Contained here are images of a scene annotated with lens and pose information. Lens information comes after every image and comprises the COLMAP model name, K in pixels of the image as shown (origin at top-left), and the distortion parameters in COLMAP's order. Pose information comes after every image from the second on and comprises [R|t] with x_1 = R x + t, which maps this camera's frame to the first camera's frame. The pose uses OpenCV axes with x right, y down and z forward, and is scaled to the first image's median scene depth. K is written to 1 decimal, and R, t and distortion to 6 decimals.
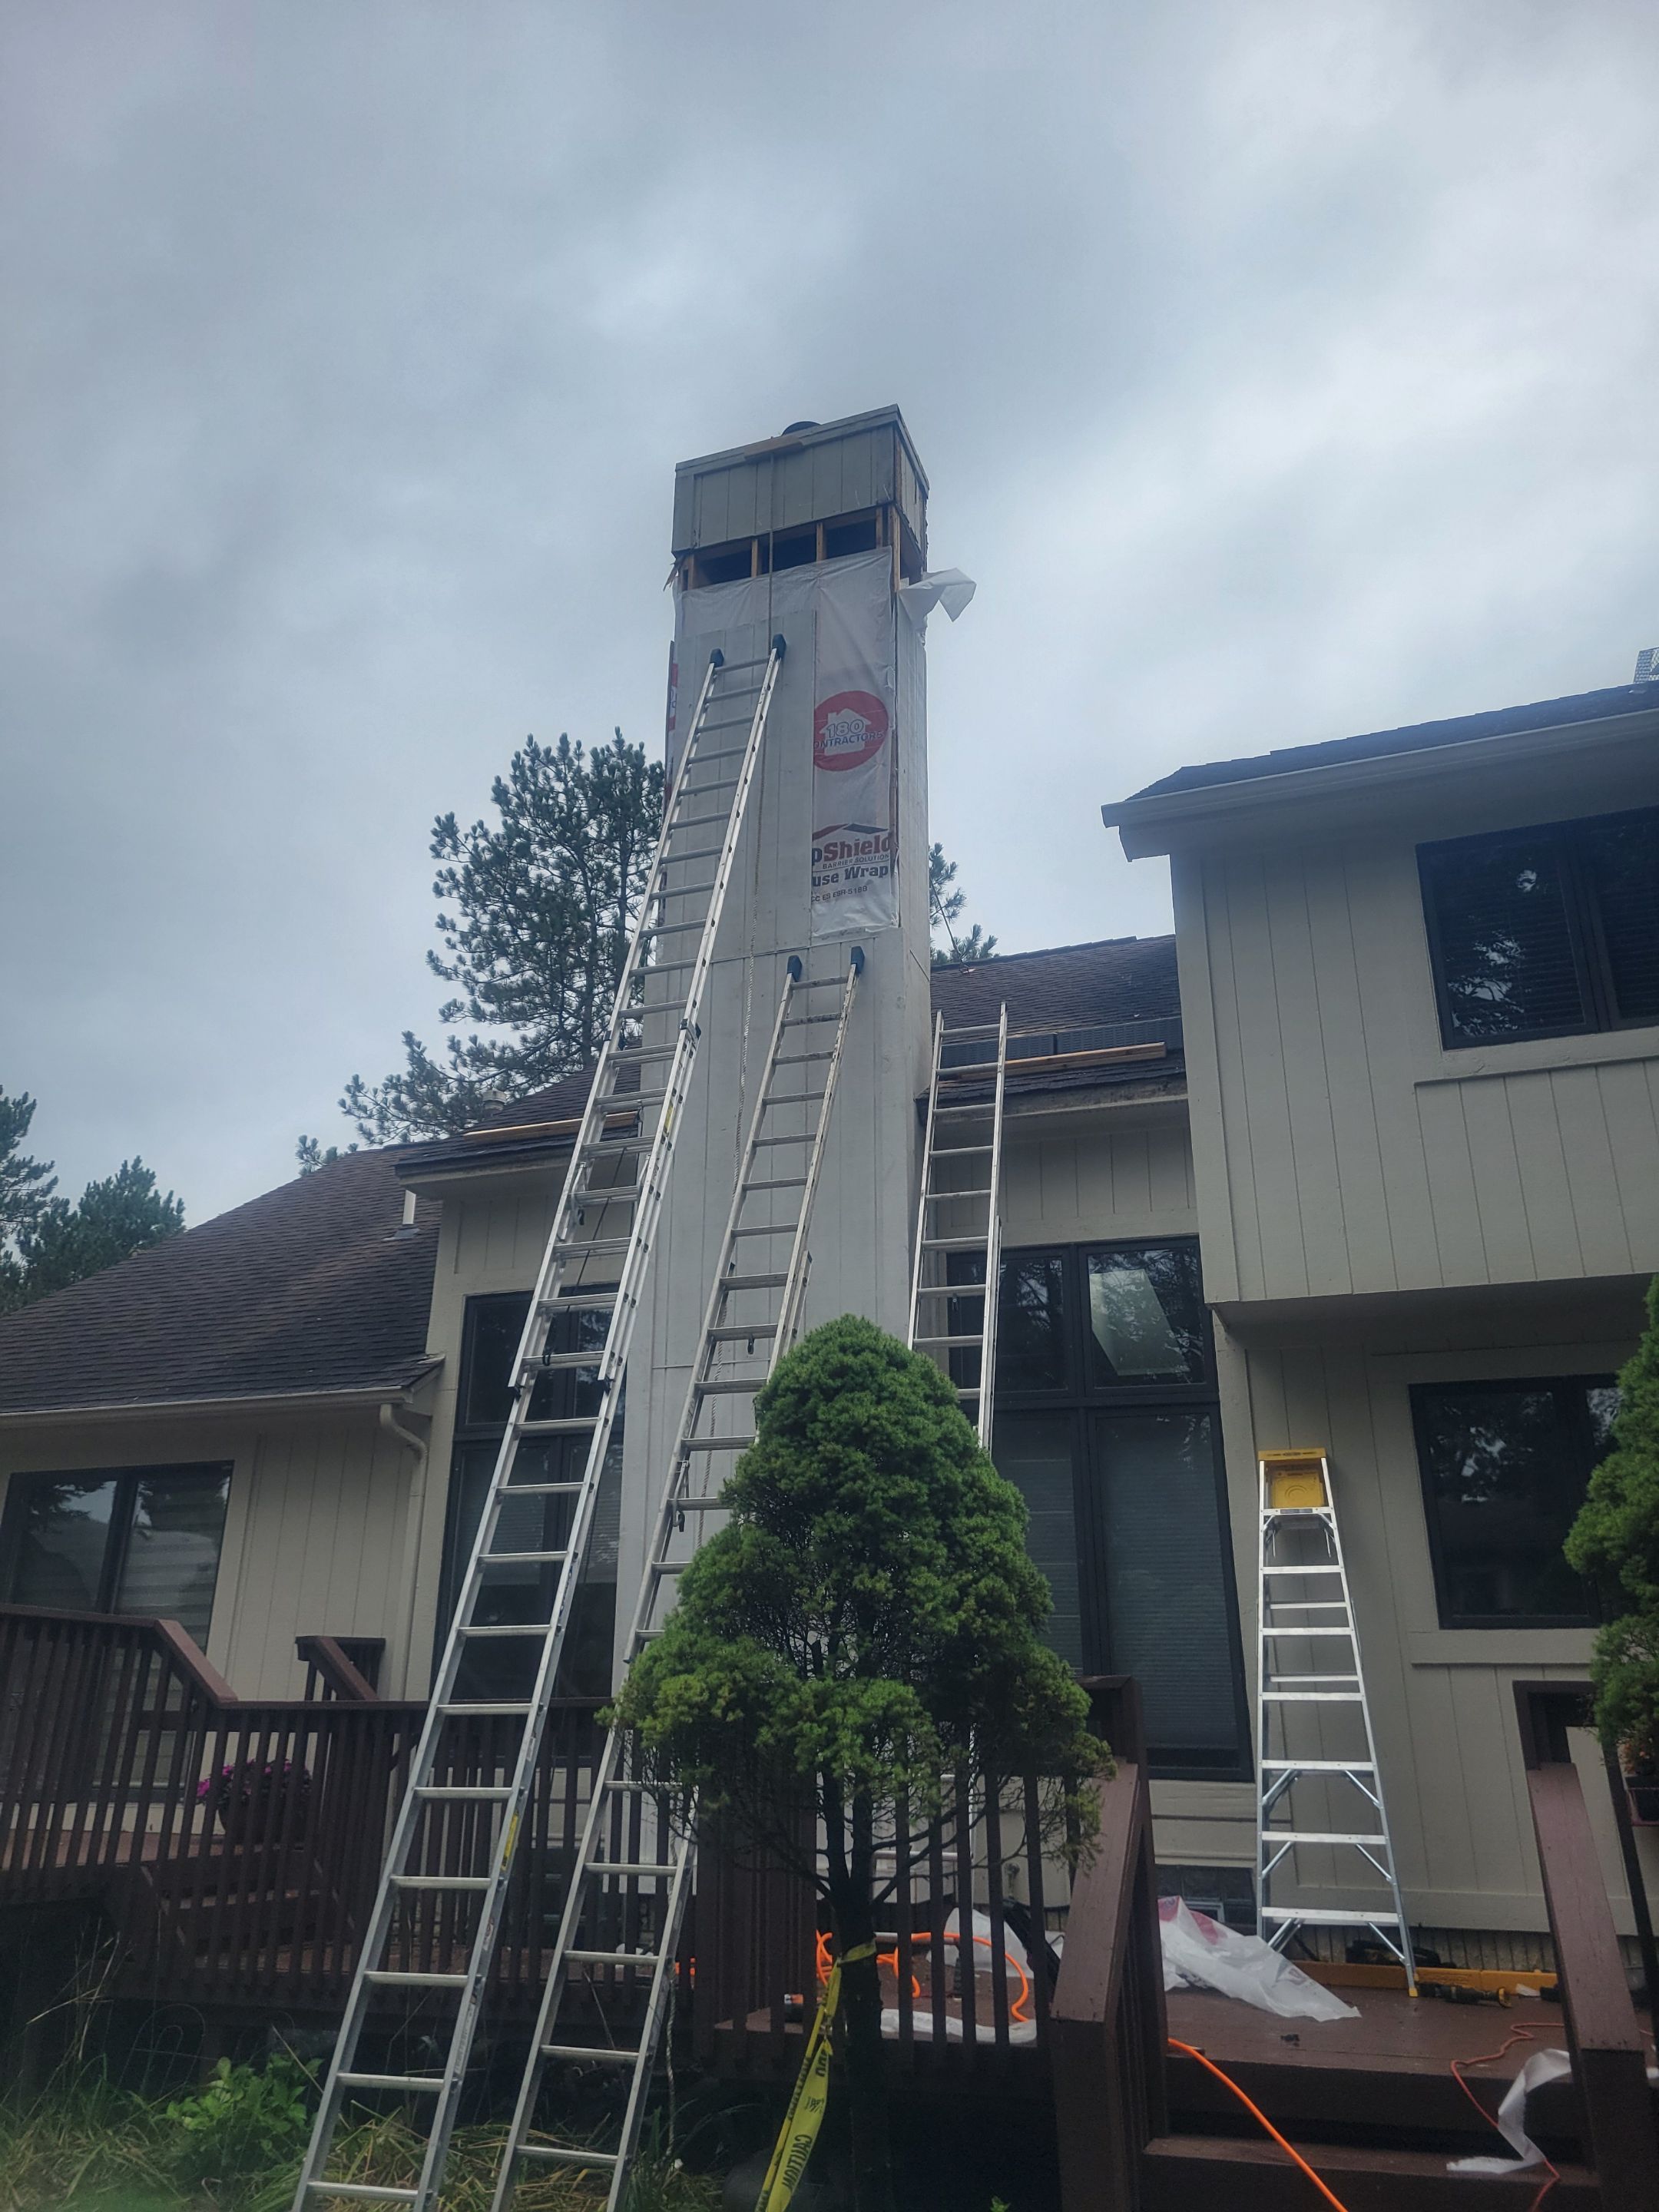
lens RADIAL K [[1579.1, 0, 838.0], [0, 1579.1, 1113.6], [0, 0, 1]] dist [-0.005328, 0.012462]
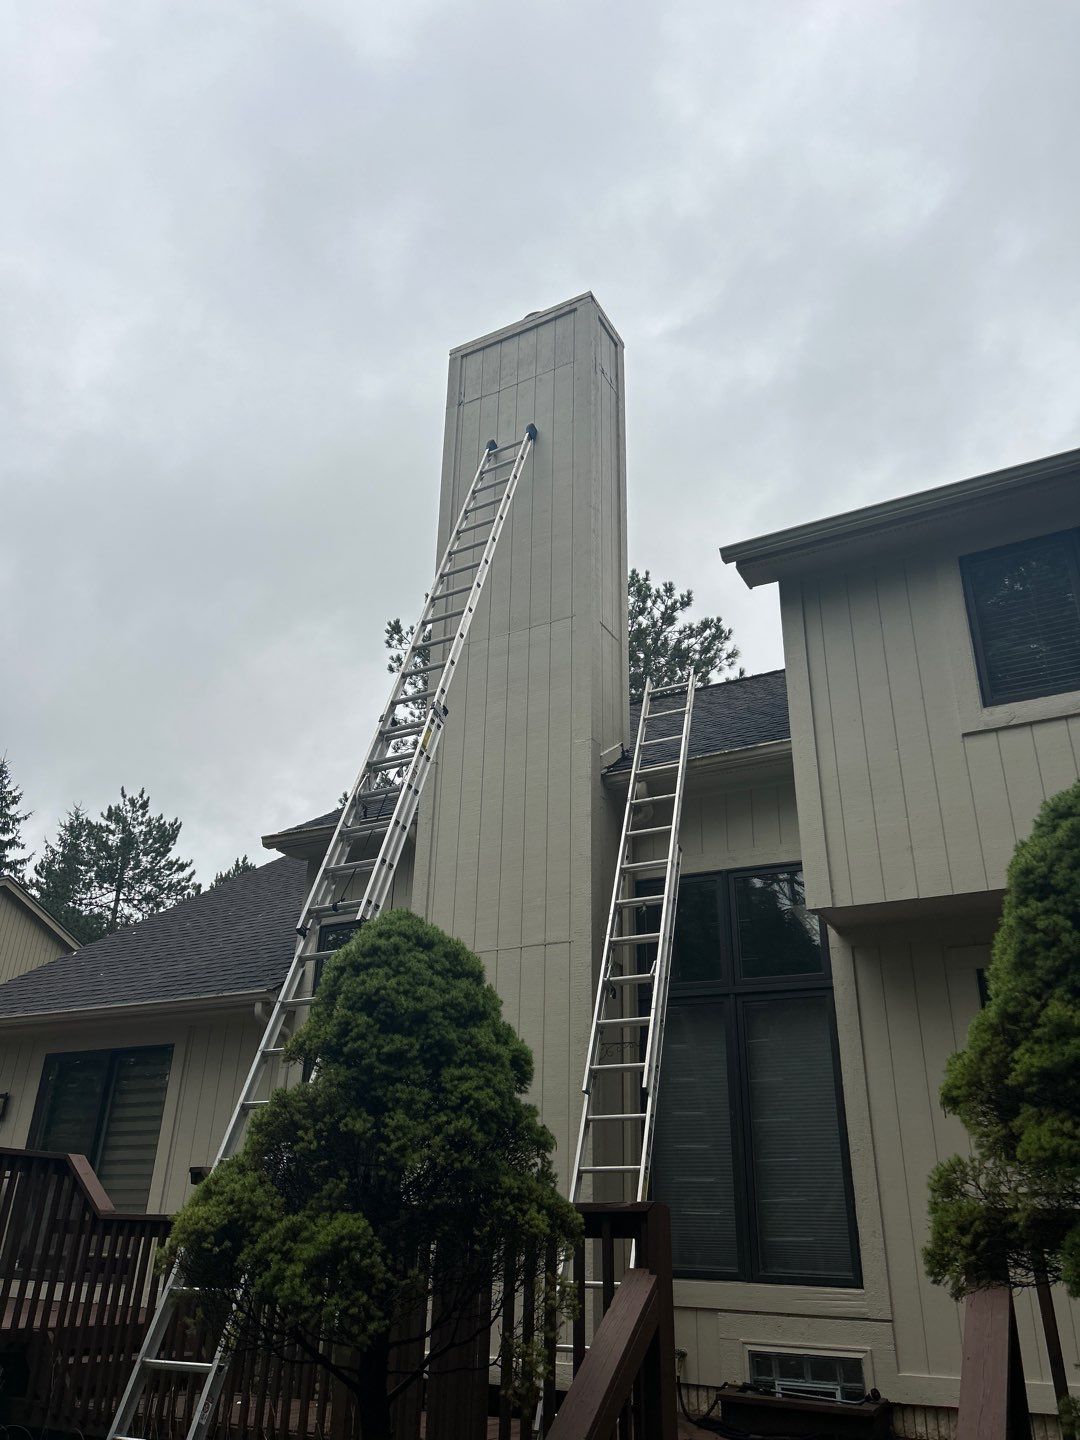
lens RADIAL K [[1030.8, 0, 567.1], [0, 1030.8, 734.1], [0, 0, 1]] dist [0.009746, -0.034292]
pose [[0.988185, -0.054135, -0.143390, 0.062909], [0.042368, 0.995574, -0.083884, 0.014591], [0.147296, 0.076818, 0.986105, 0.043704]]
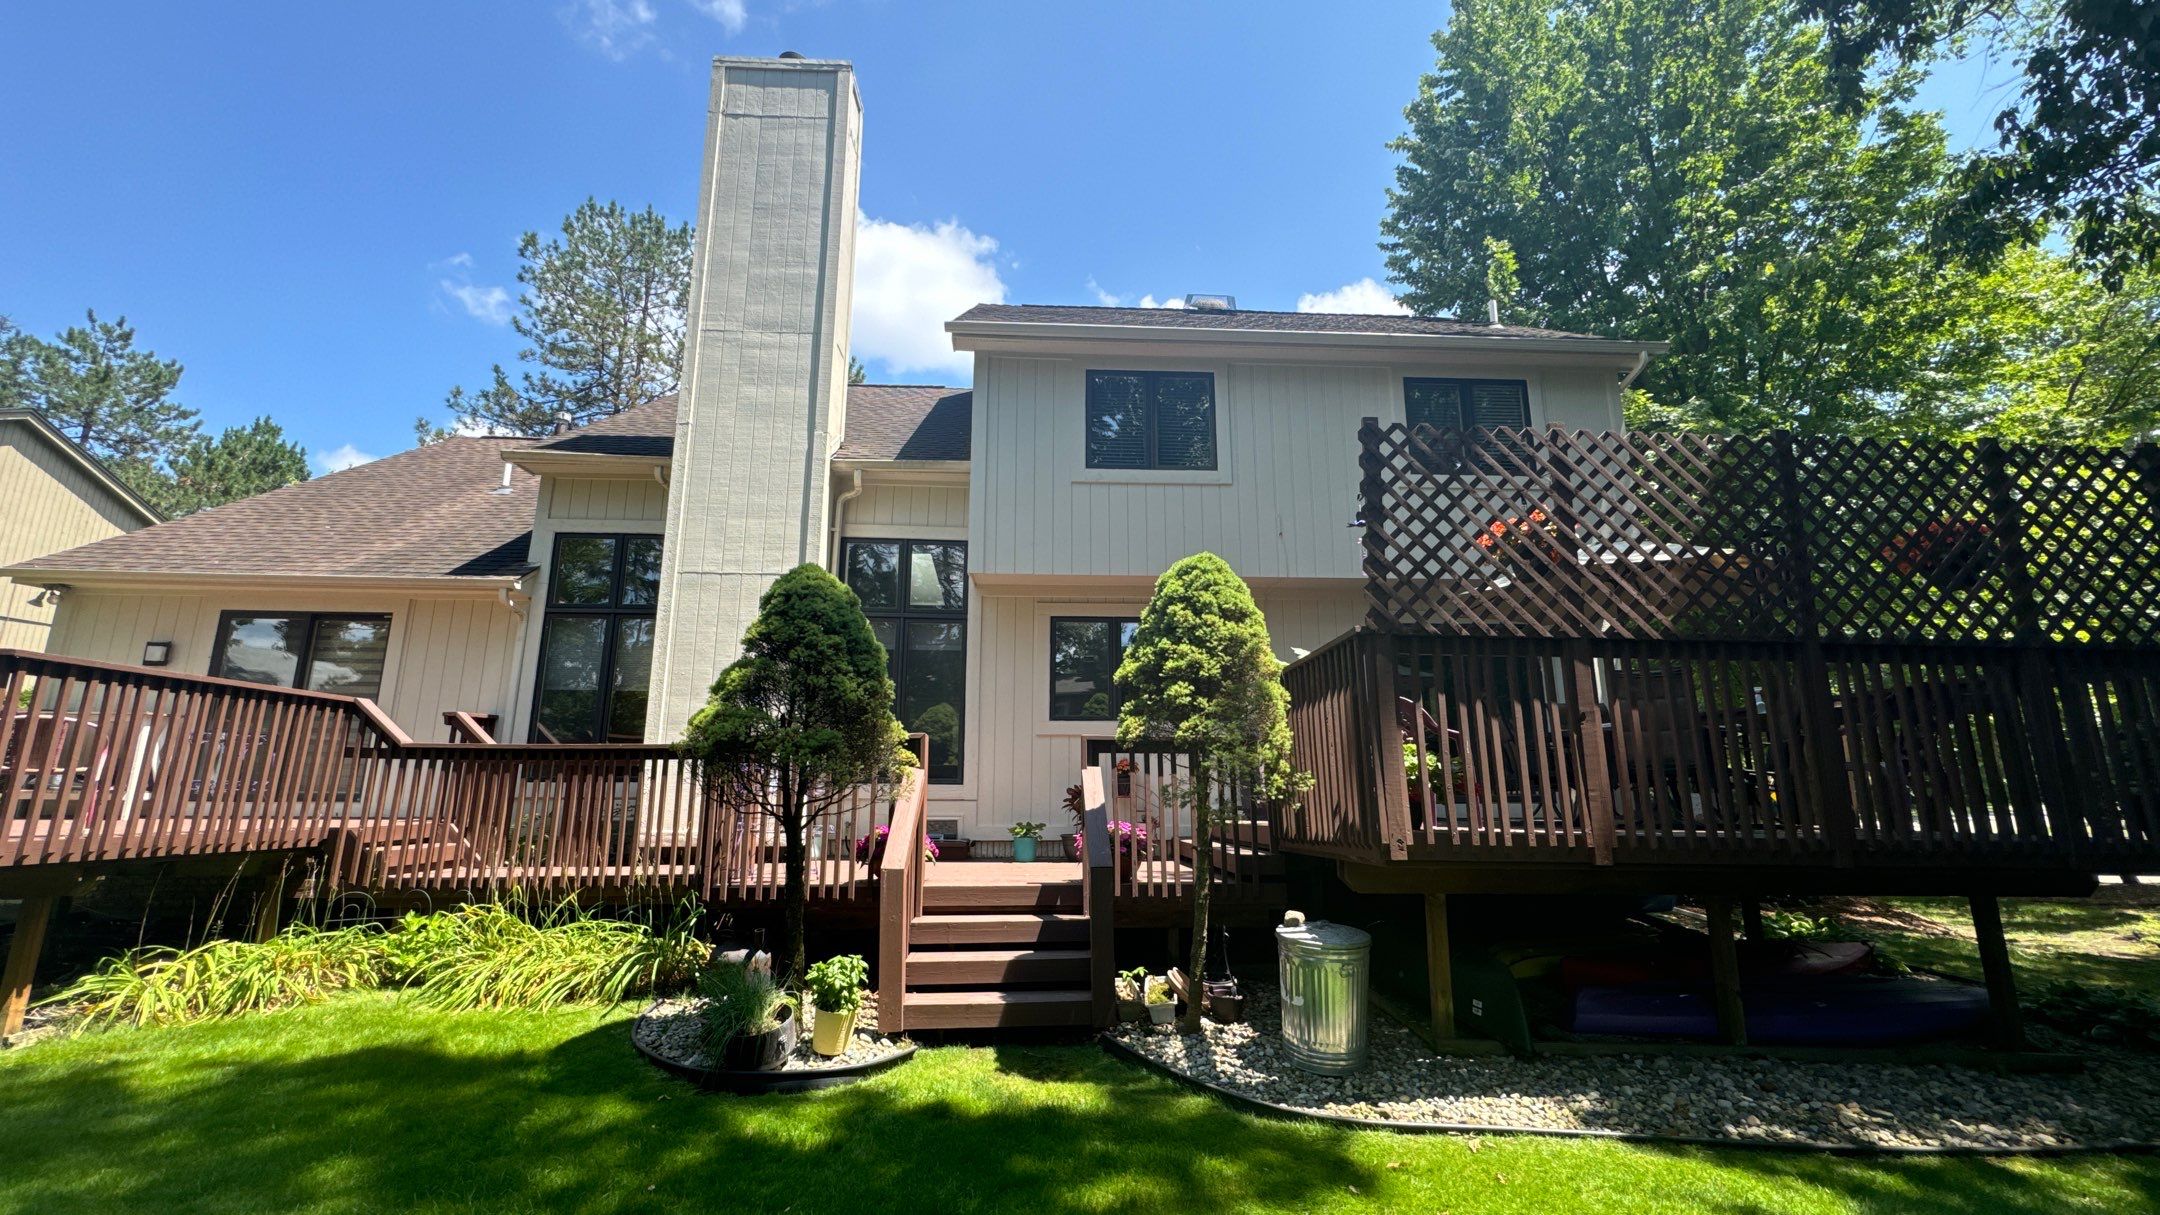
lens RADIAL K [[817.6, 0, 1077.6], [0, 817.6, 601.2], [0, 0, 1]] dist [-0.015899, -0.000512]
pose [[0.922478, 0.077692, 0.378150, -0.016620], [-0.135208, 0.982518, 0.127972, -0.000653], [-0.361597, -0.169180, 0.916856, -0.028031]]
